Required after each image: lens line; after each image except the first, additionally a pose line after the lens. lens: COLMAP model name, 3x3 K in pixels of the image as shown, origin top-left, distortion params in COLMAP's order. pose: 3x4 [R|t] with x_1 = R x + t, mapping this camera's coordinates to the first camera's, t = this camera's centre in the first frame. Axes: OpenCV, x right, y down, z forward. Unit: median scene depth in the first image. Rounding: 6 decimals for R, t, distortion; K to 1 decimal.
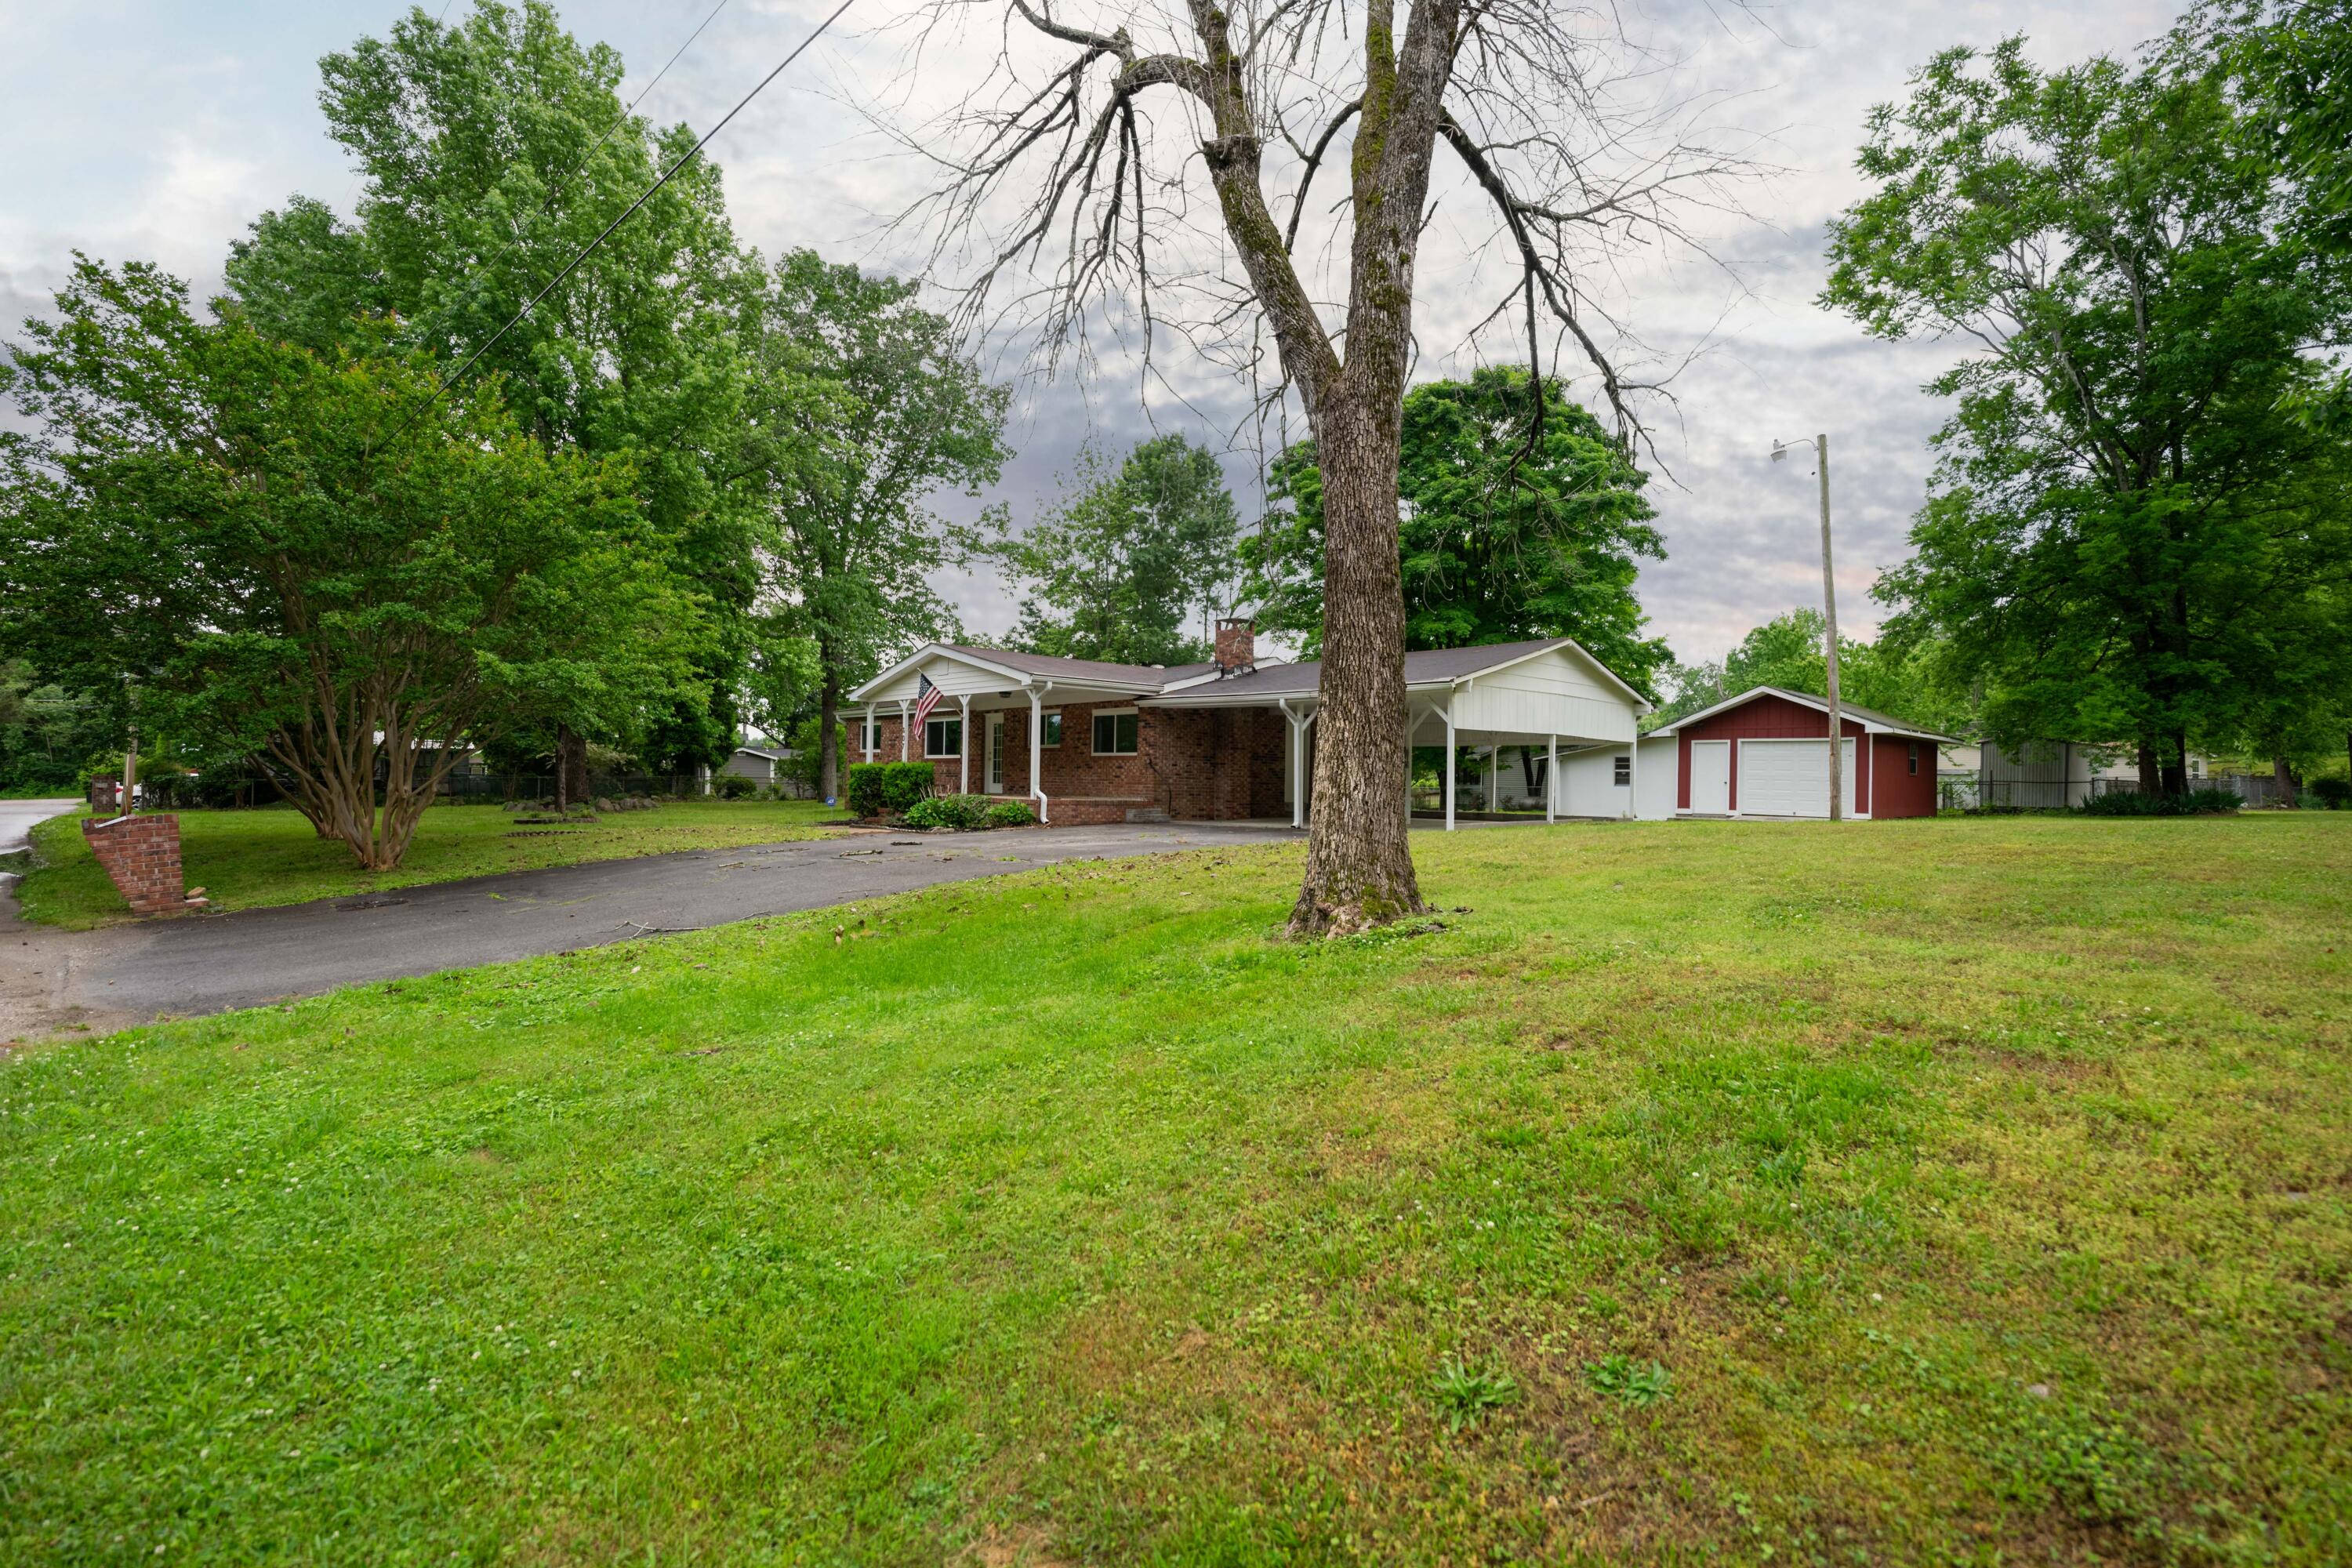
lens RADIAL K [[1023.2, 0, 1166.8], [0, 1023.2, 773.6], [0, 0, 1]] dist [0.009689, 0.002879]
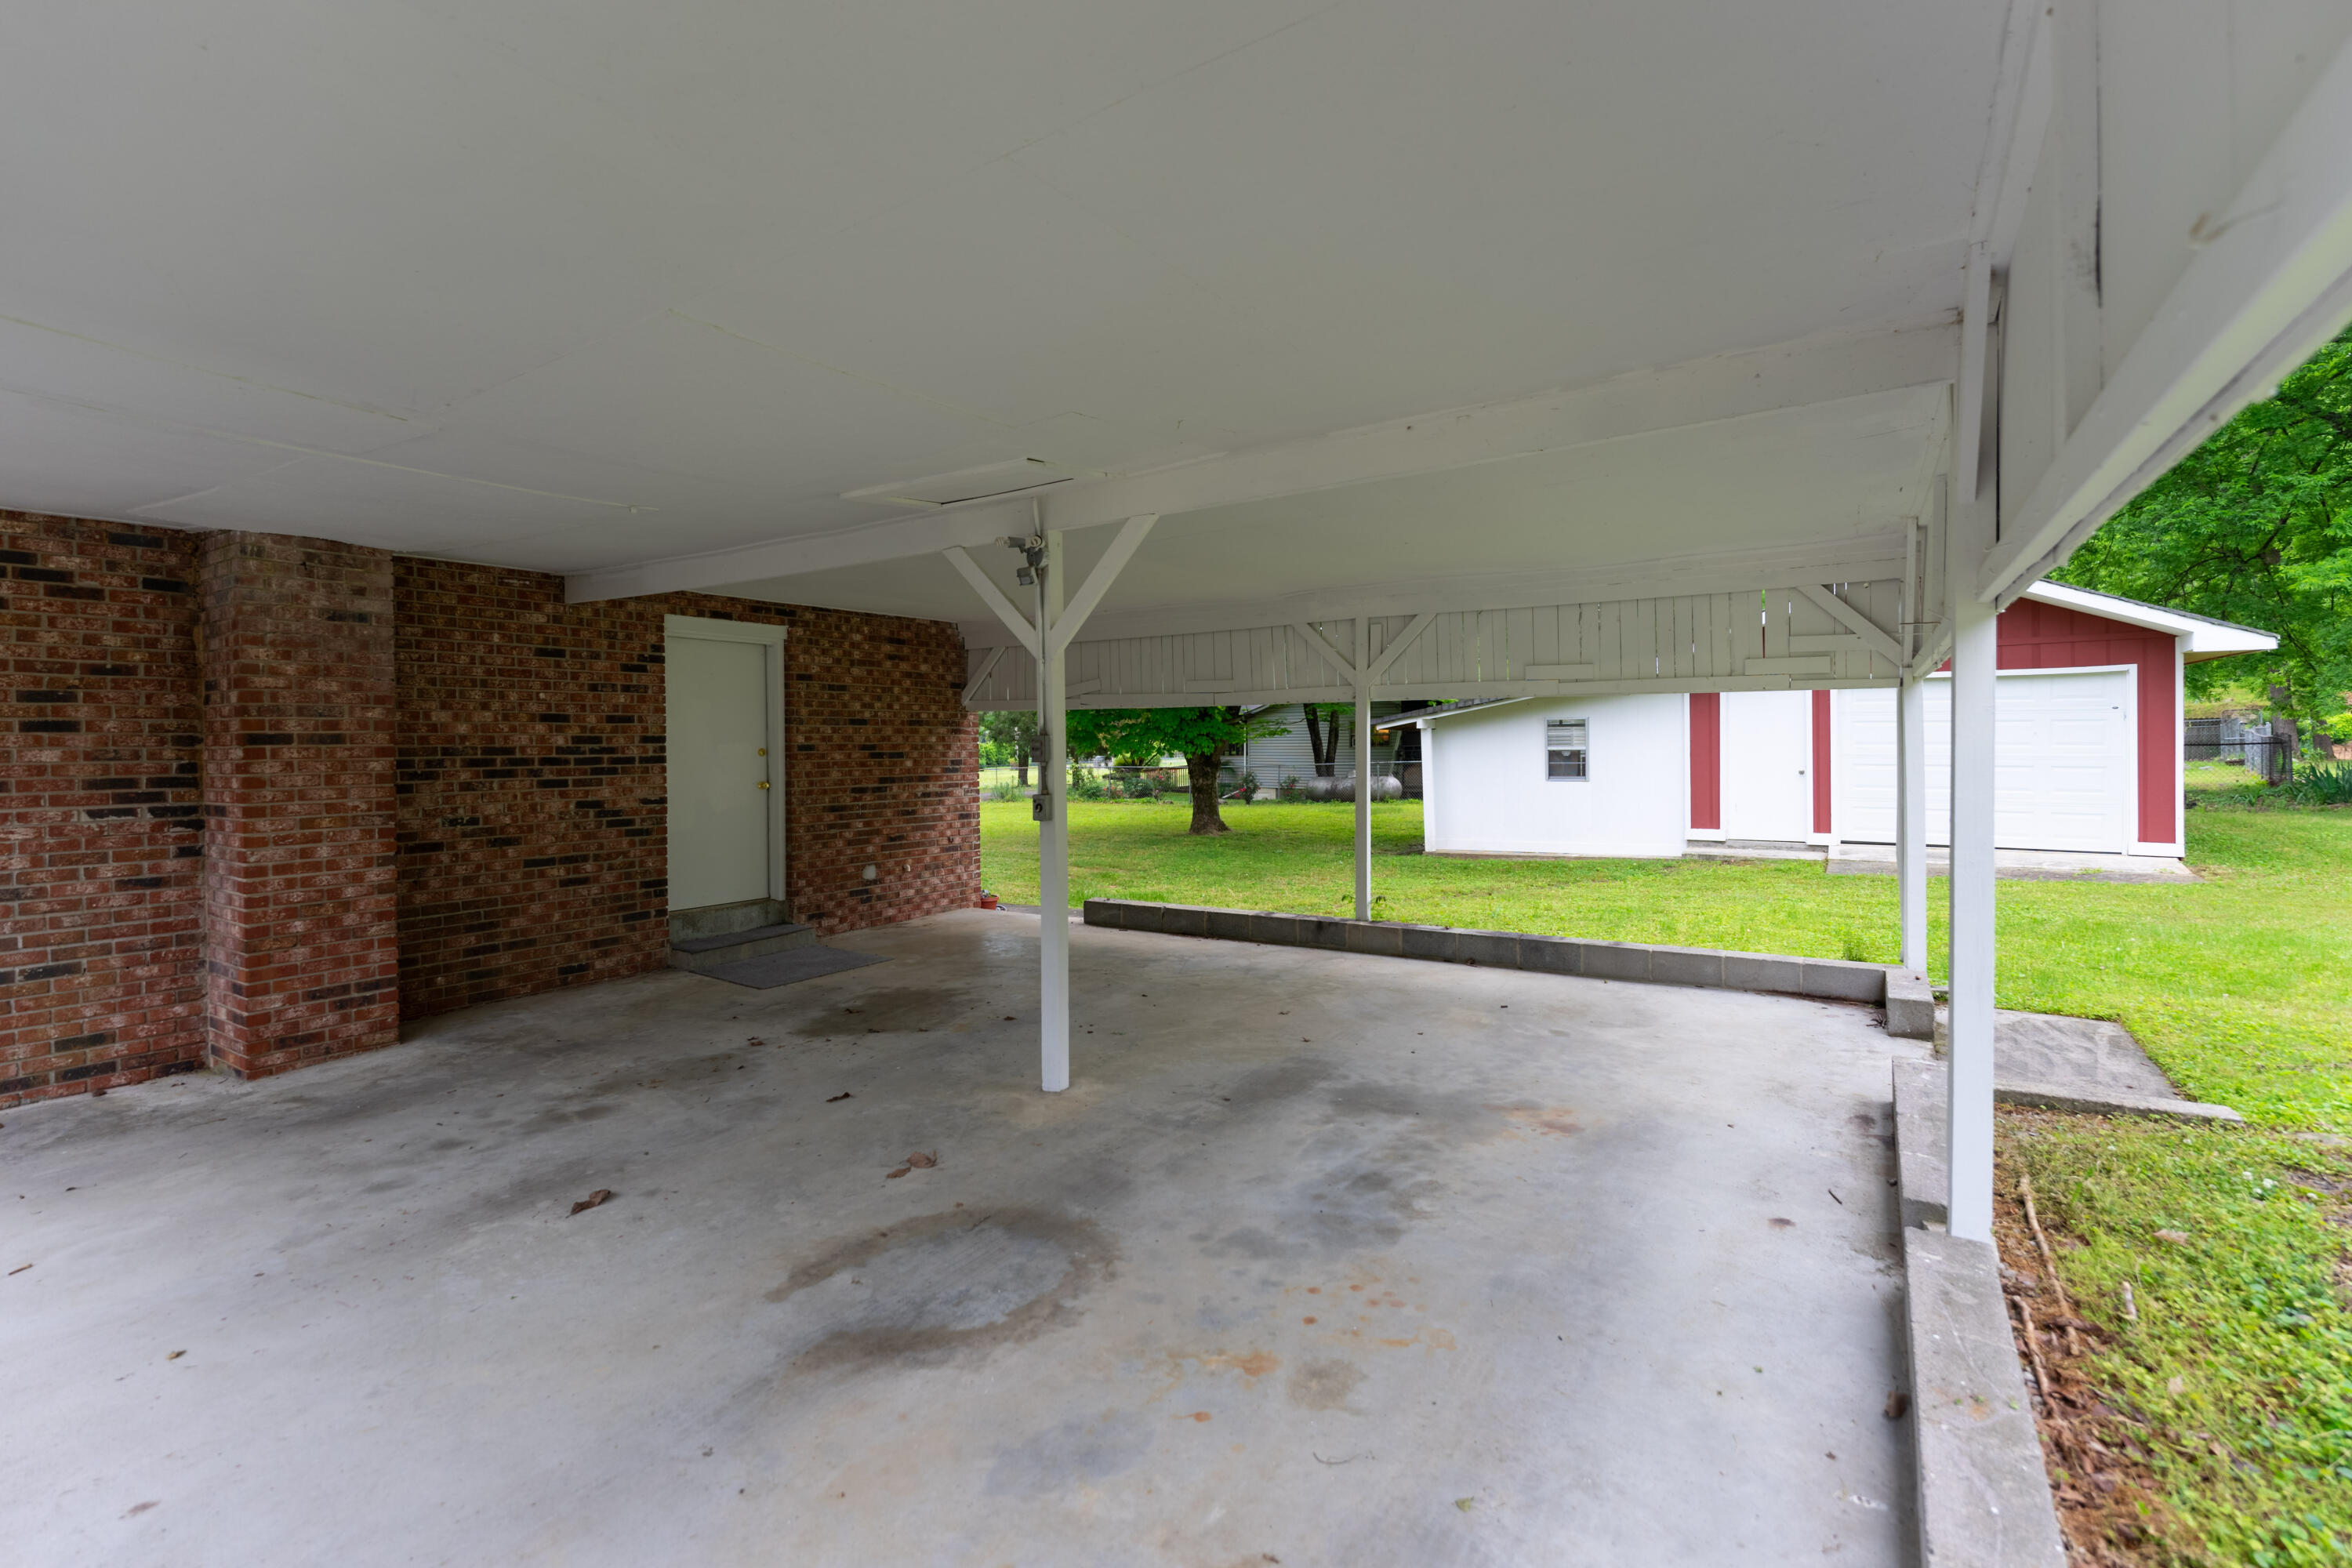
lens RADIAL K [[1045.6, 0, 1136.7], [0, 1045.6, 749.1], [0, 0, 1]] dist [0.002475, 0.002333]
pose [[0.976987, -0.030637, 0.211088, 0.107828], [0.027093, 0.999440, 0.019661, -0.012020], [-0.211572, -0.013490, 0.977269, 0.409663]]
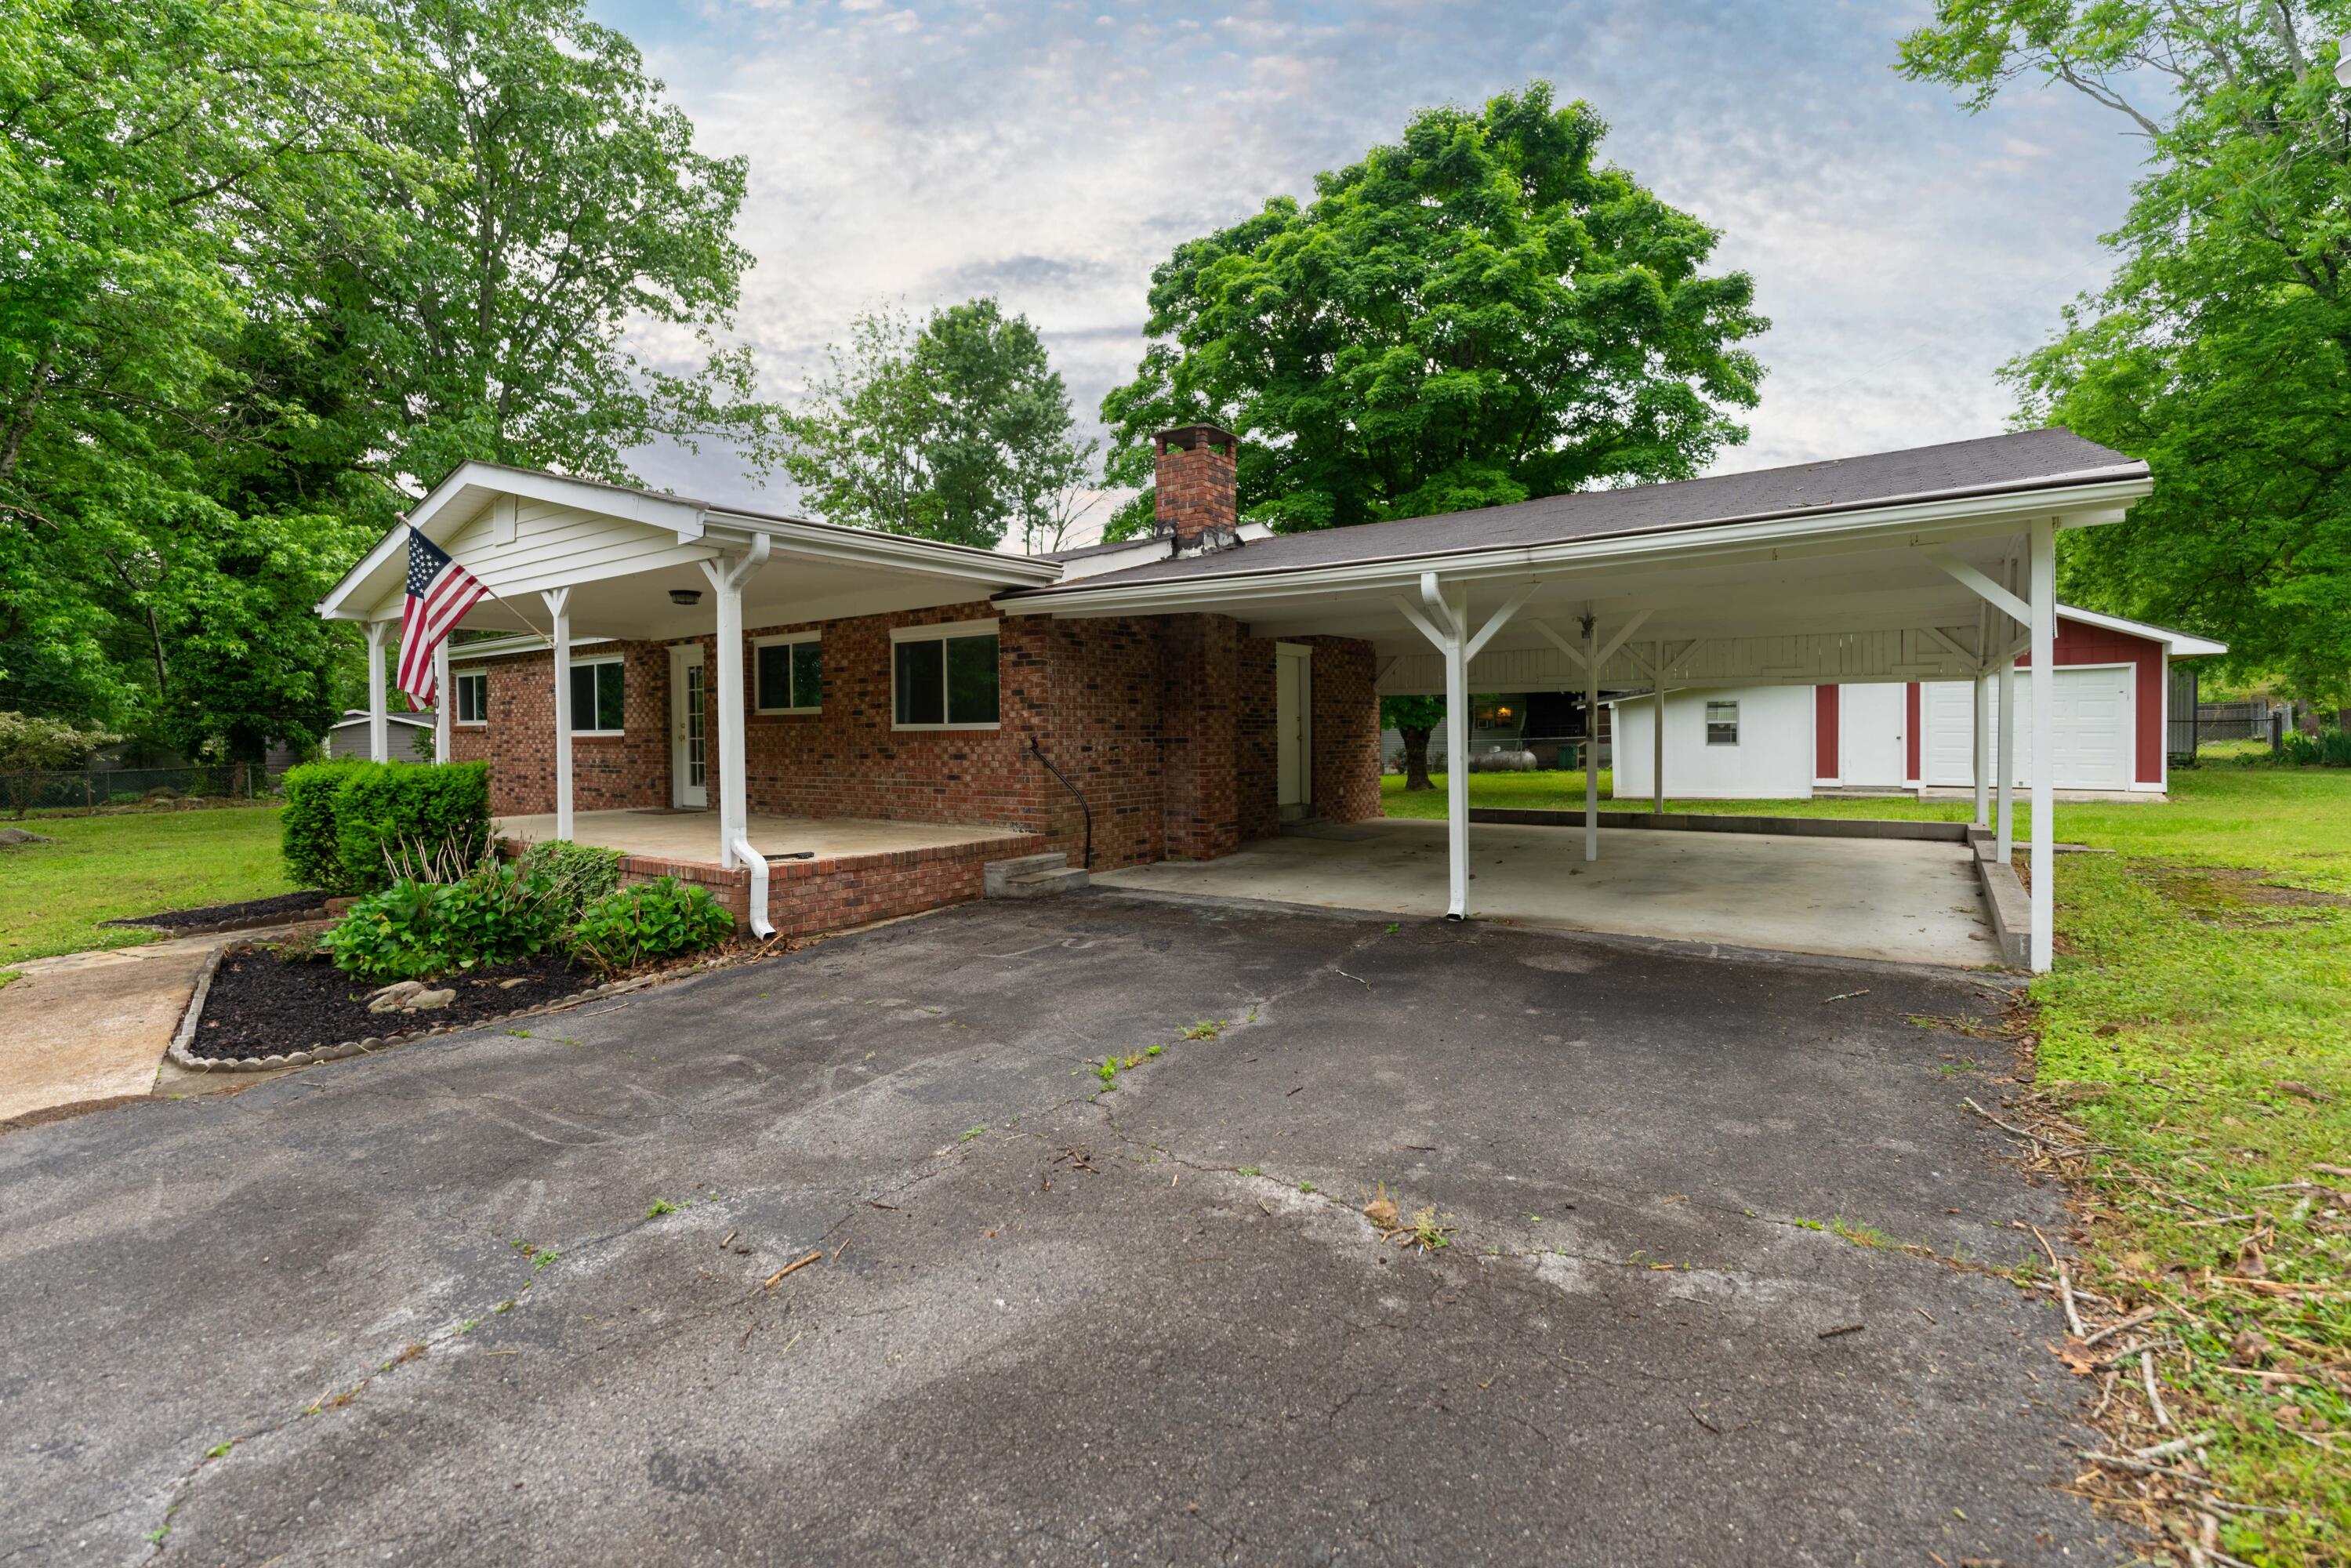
lens RADIAL K [[1022.8, 0, 1155.7], [0, 1022.8, 742.0], [0, 0, 1]] dist [0.009689, 0.002879]
pose [[0.983241, -0.031957, 0.179490, -0.022677], [0.028225, 0.999330, 0.023311, -0.011138], [-0.180115, -0.017854, 0.983484, 0.298383]]
